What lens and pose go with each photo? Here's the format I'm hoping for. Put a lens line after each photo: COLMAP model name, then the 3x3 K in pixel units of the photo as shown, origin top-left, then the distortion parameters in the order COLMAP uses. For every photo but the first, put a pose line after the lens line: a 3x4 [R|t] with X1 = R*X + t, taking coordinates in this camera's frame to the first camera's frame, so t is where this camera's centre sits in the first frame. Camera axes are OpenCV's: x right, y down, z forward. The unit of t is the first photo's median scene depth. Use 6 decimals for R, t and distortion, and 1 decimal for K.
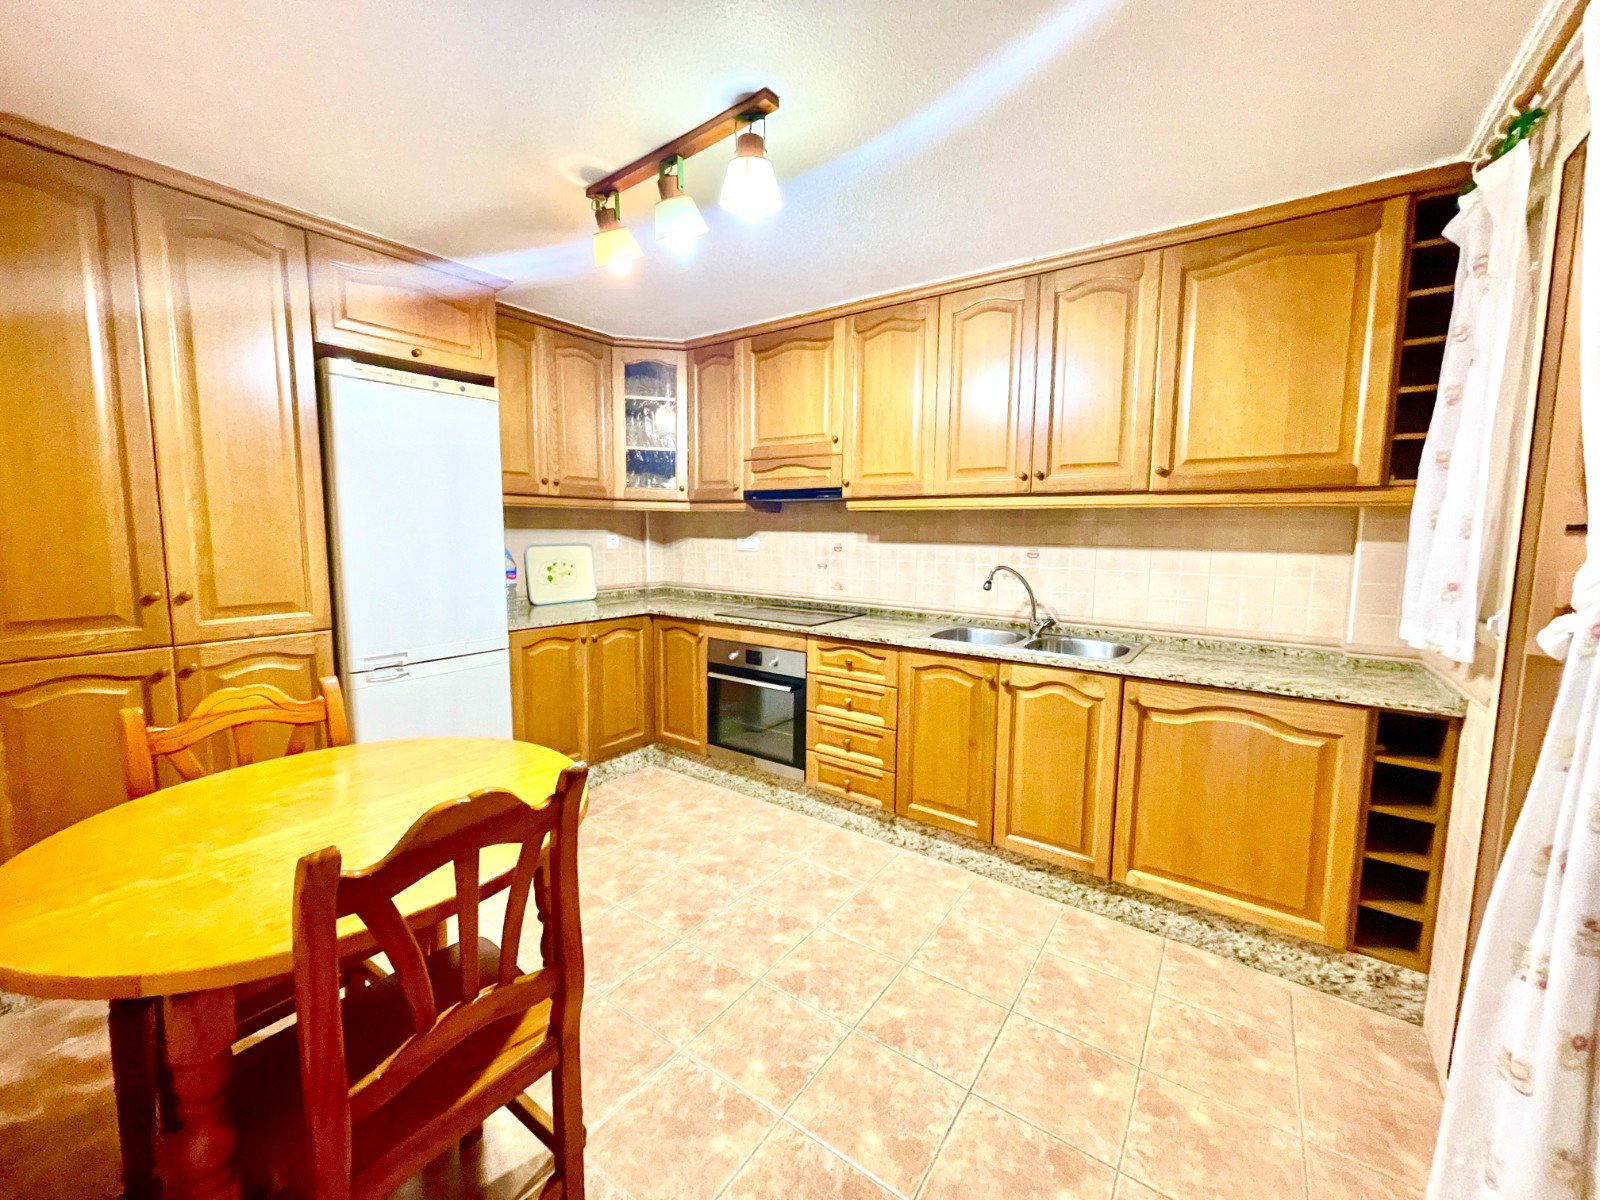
lens RADIAL K [[640.6, 0, 788.5], [0, 640.6, 594.7], [0, 0, 1]] dist [-0.004664, -0.000112]
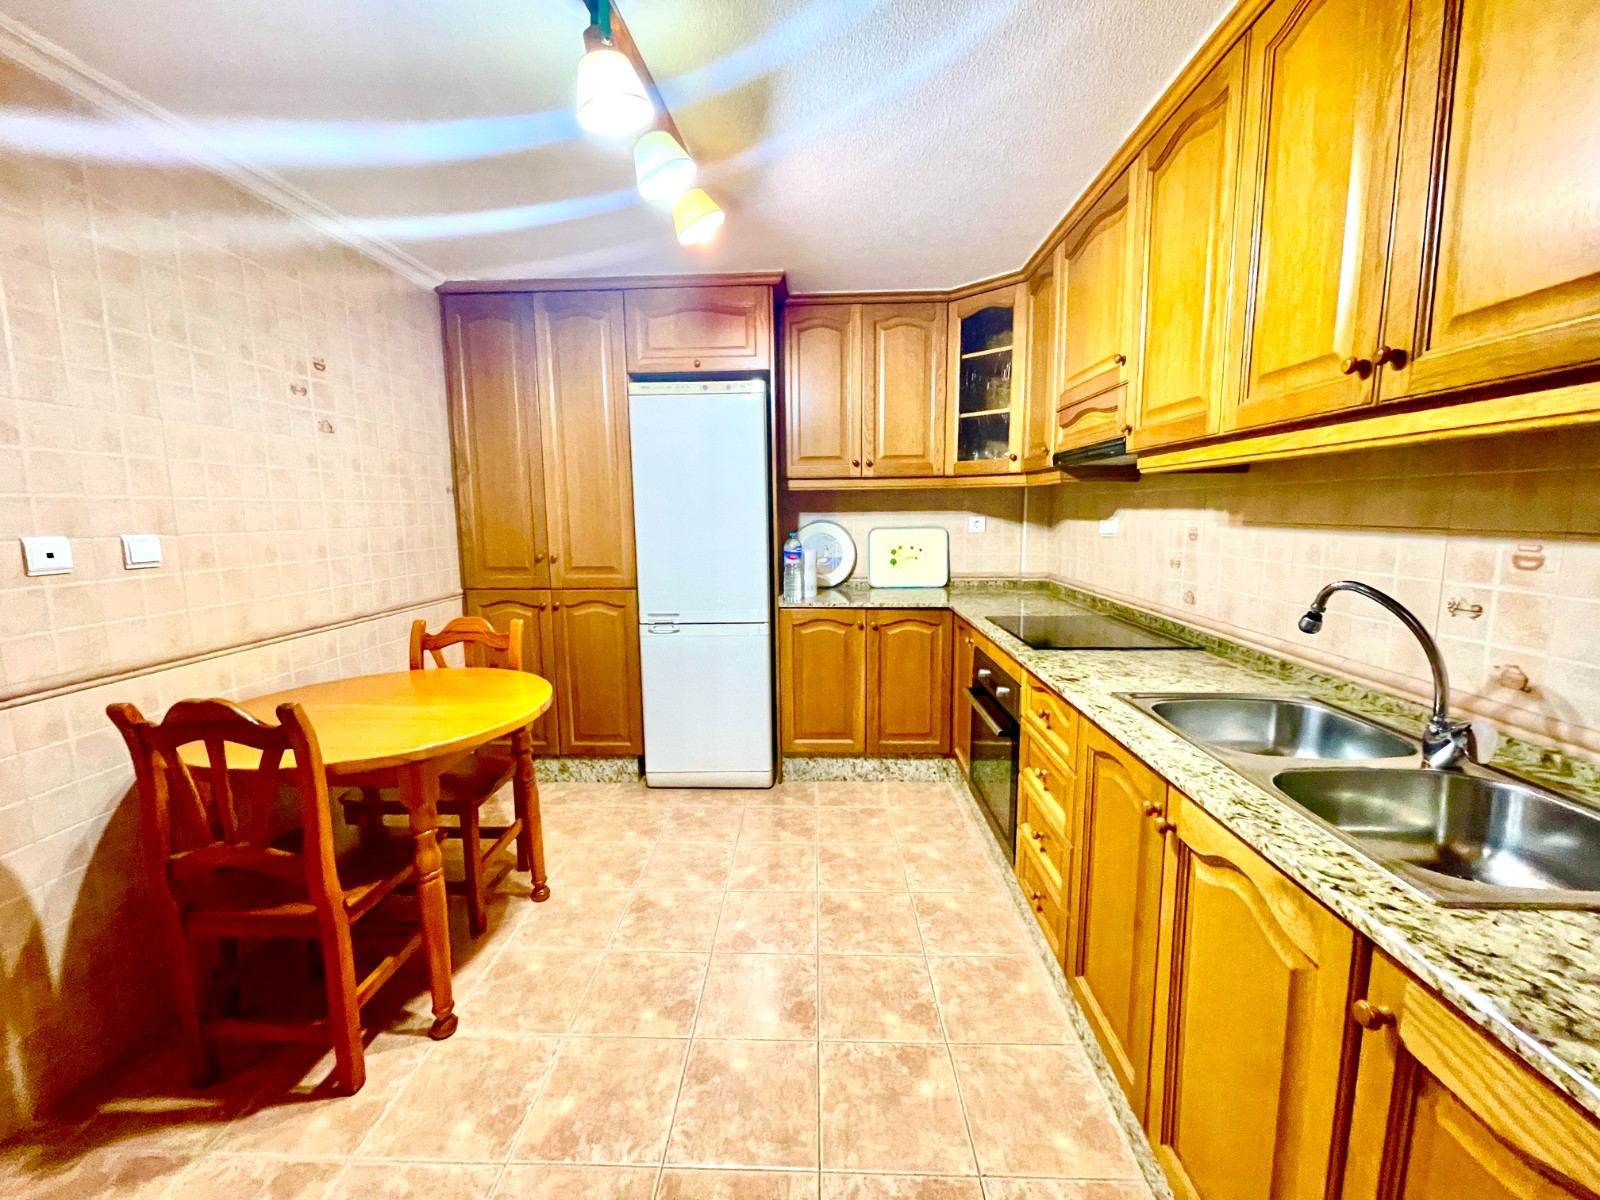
lens RADIAL K [[640.6, 0, 796.0], [0, 640.6, 593.7], [0, 0, 1]] dist [-0.004664, -0.000112]
pose [[0.557634, 0.091618, -0.825015, 0.404109], [-0.070199, 0.995535, 0.063106, -0.031295], [0.827113, 0.022725, 0.561576, 0.369729]]
